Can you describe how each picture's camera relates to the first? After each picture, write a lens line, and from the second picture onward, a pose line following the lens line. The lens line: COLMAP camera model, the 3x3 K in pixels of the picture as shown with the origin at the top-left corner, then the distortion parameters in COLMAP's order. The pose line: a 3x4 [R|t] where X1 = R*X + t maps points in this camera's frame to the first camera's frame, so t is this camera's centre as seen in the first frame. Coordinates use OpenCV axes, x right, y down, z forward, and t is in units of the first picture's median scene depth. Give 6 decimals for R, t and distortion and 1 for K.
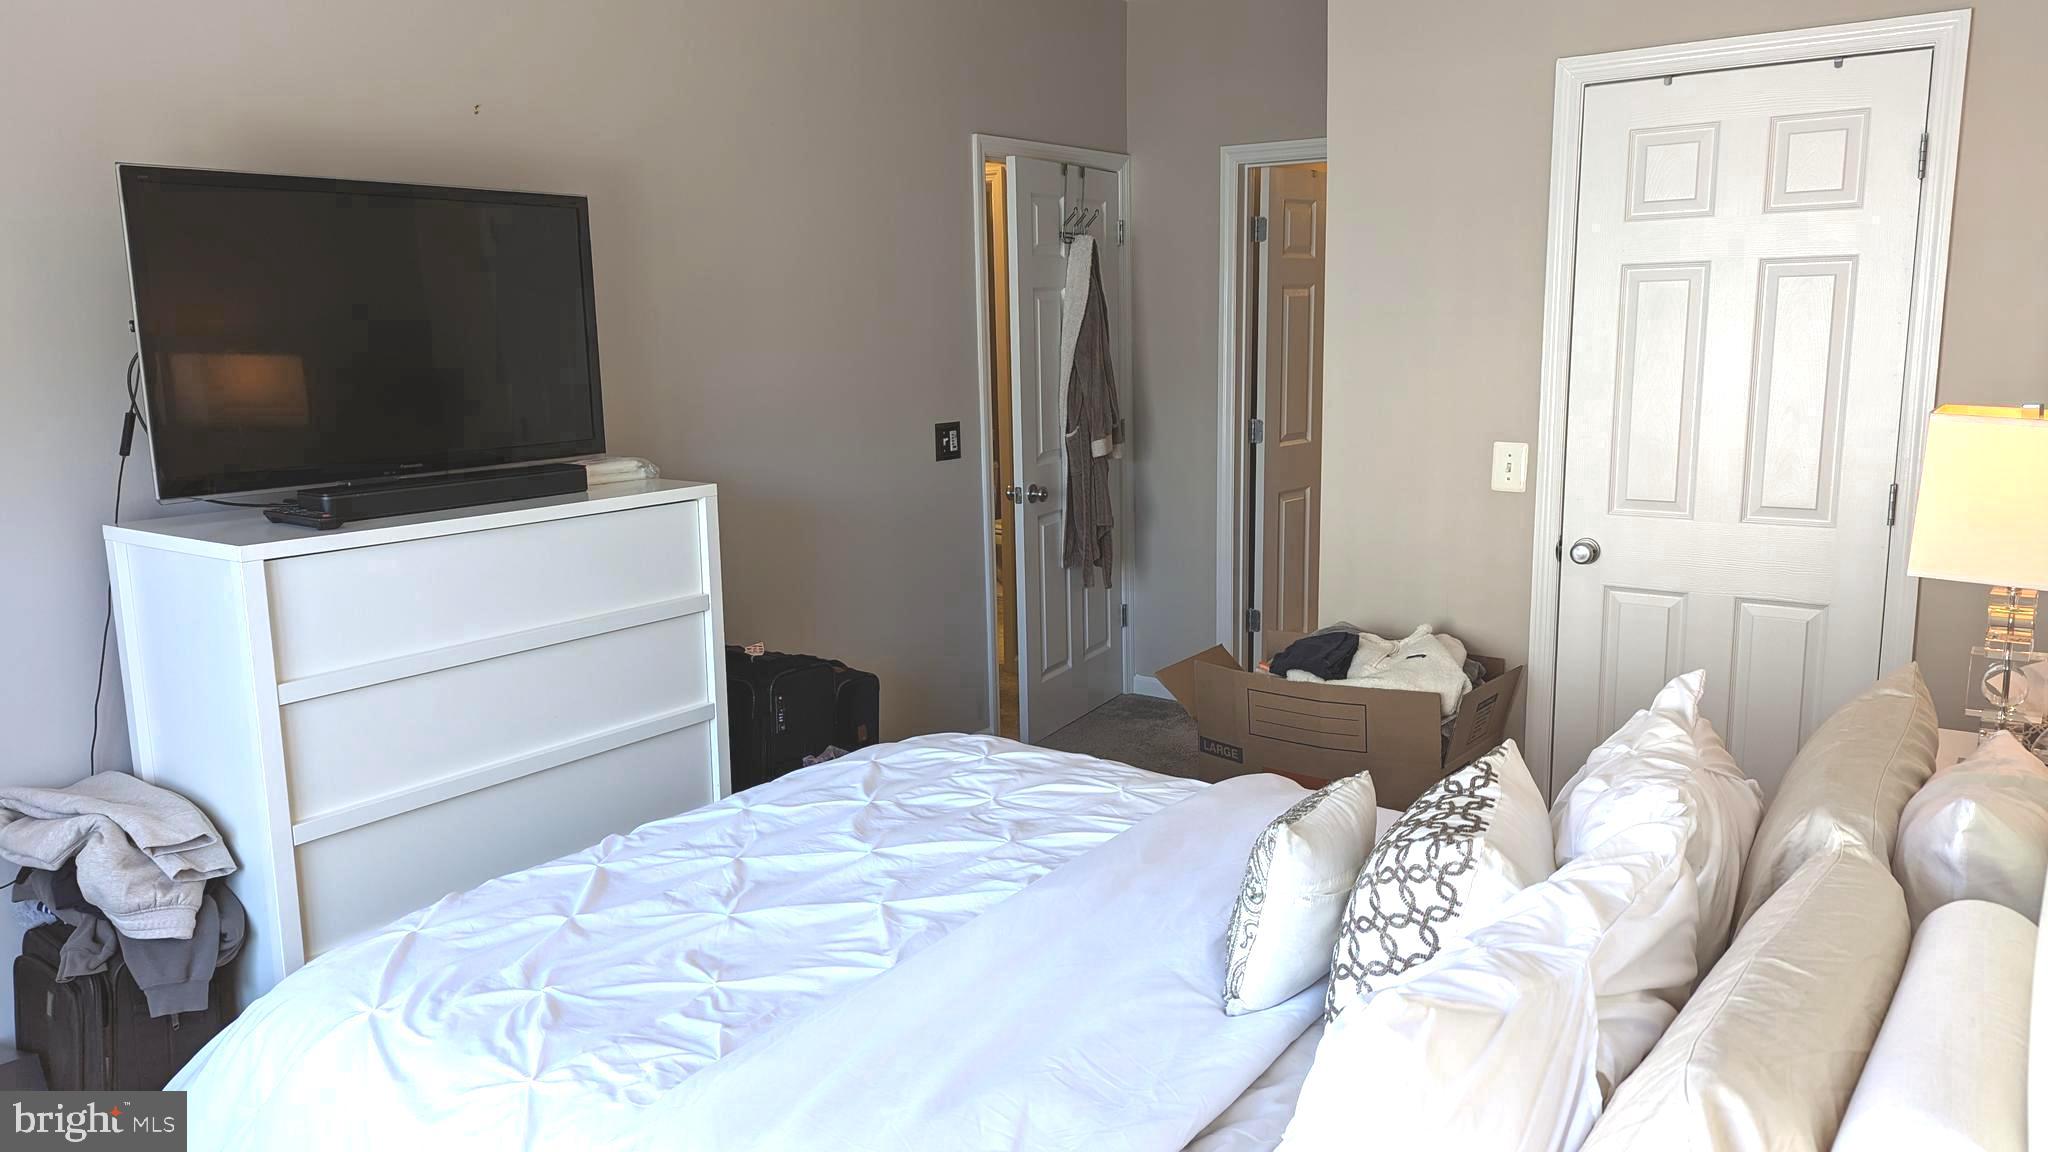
lens RADIAL K [[1445.2, 0, 1027.2], [0, 1445.2, 577.1], [0, 0, 1]] dist [0.073273, -0.070653]
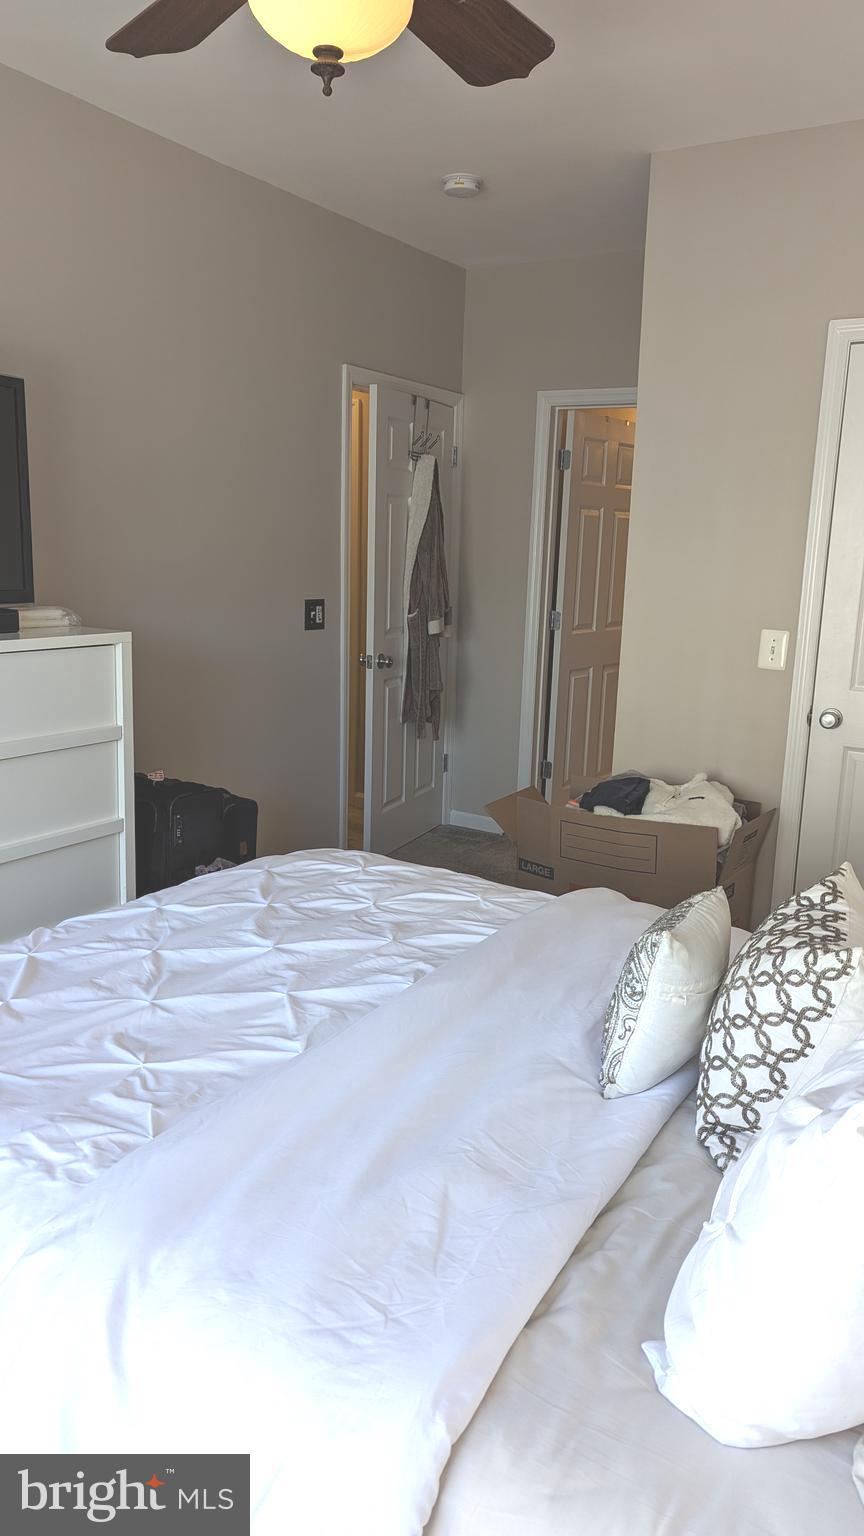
lens RADIAL K [[1083.9, 0, 428.8], [0, 1083.9, 764.6], [0, 0, 1]] dist [0.073273, -0.070653]
pose [[0.995967, 0.033418, 0.083263, -0.055763], [-0.035169, 0.999188, 0.019648, 0.021482], [-0.082539, -0.022497, 0.996334, 0.122396]]
